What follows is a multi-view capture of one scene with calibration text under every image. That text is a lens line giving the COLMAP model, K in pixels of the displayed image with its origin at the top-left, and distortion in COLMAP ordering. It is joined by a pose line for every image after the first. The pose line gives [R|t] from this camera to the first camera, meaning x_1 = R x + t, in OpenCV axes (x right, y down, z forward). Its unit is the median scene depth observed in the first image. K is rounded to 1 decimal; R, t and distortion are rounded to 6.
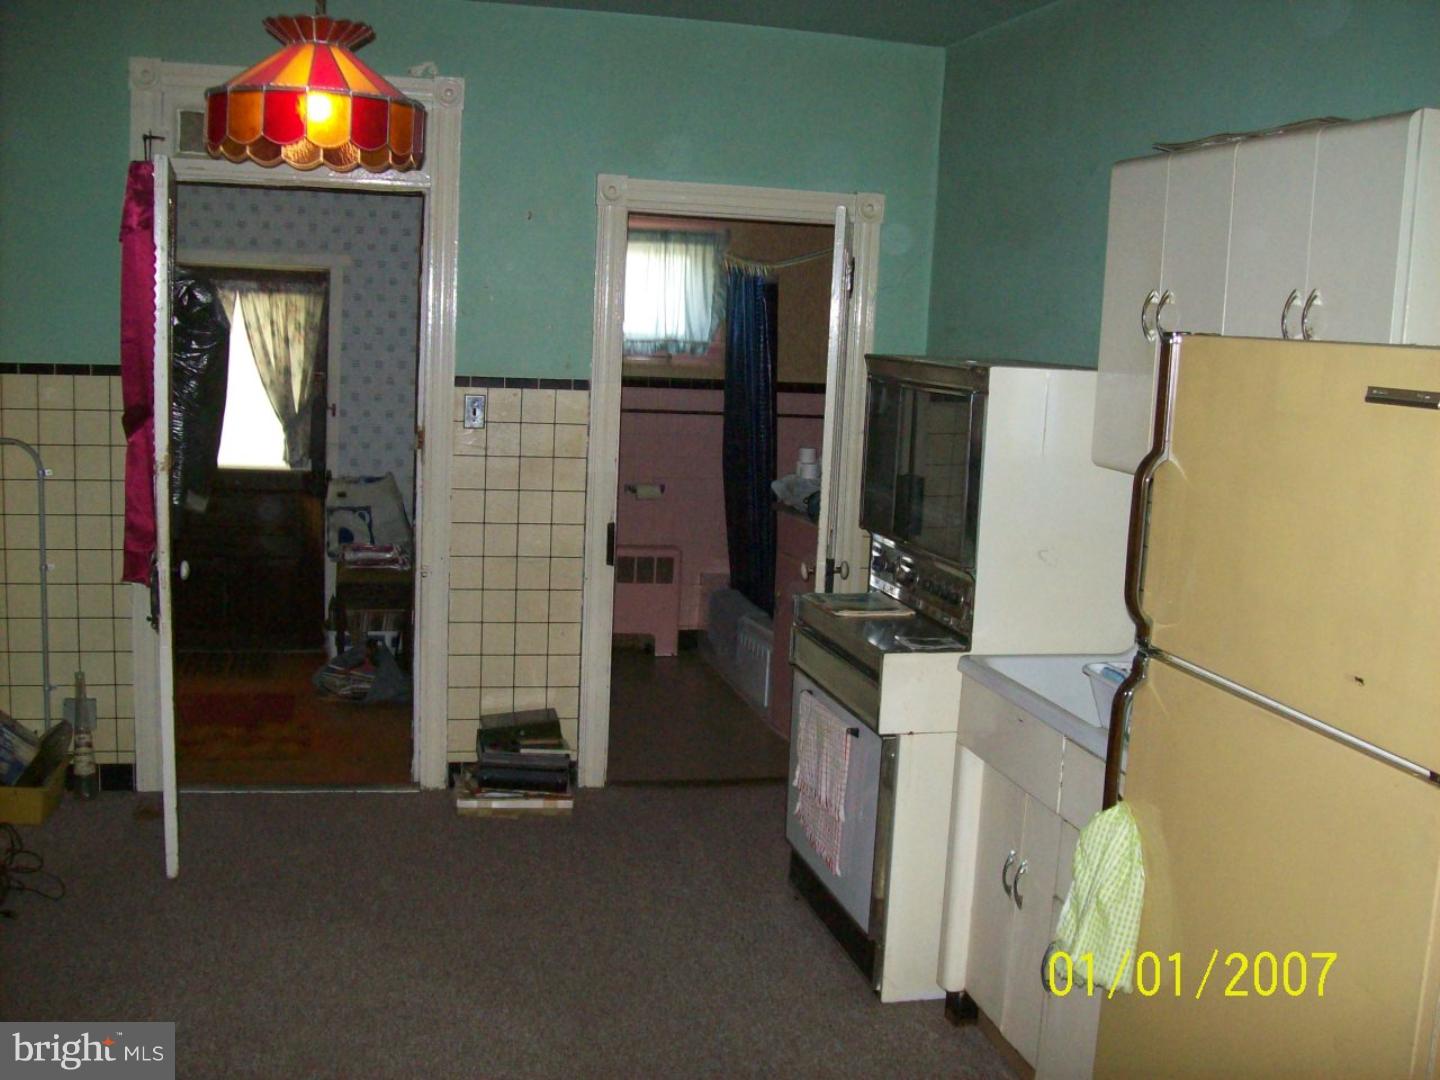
lens RADIAL K [[1551.4, 0, 720.4], [0, 1551.4, 539.5], [0, 0, 1]] dist [-0.138834, 0.000000]
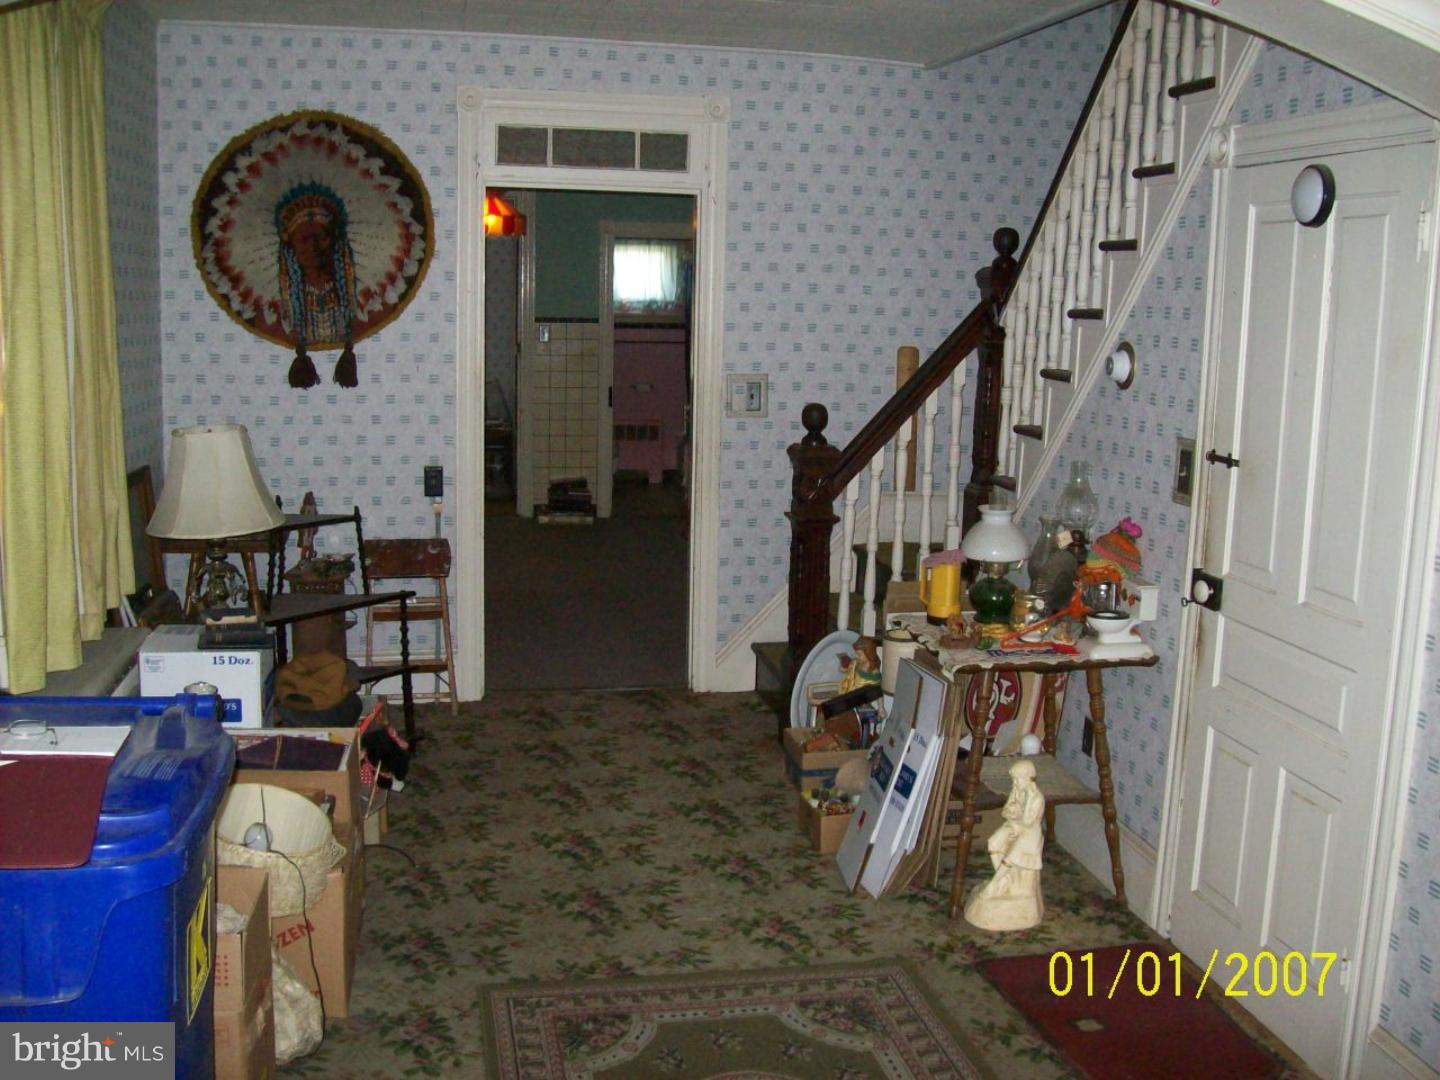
lens RADIAL K [[1551.4, 0, 720.3], [0, 1551.4, 544.0], [0, 0, 1]] dist [-0.138834, 0.000000]
pose [[0.999008, -0.015935, -0.041584, 0.157521], [0.016796, 0.999650, 0.020458, 0.157738], [0.041244, -0.021136, 0.998926, -1.059713]]
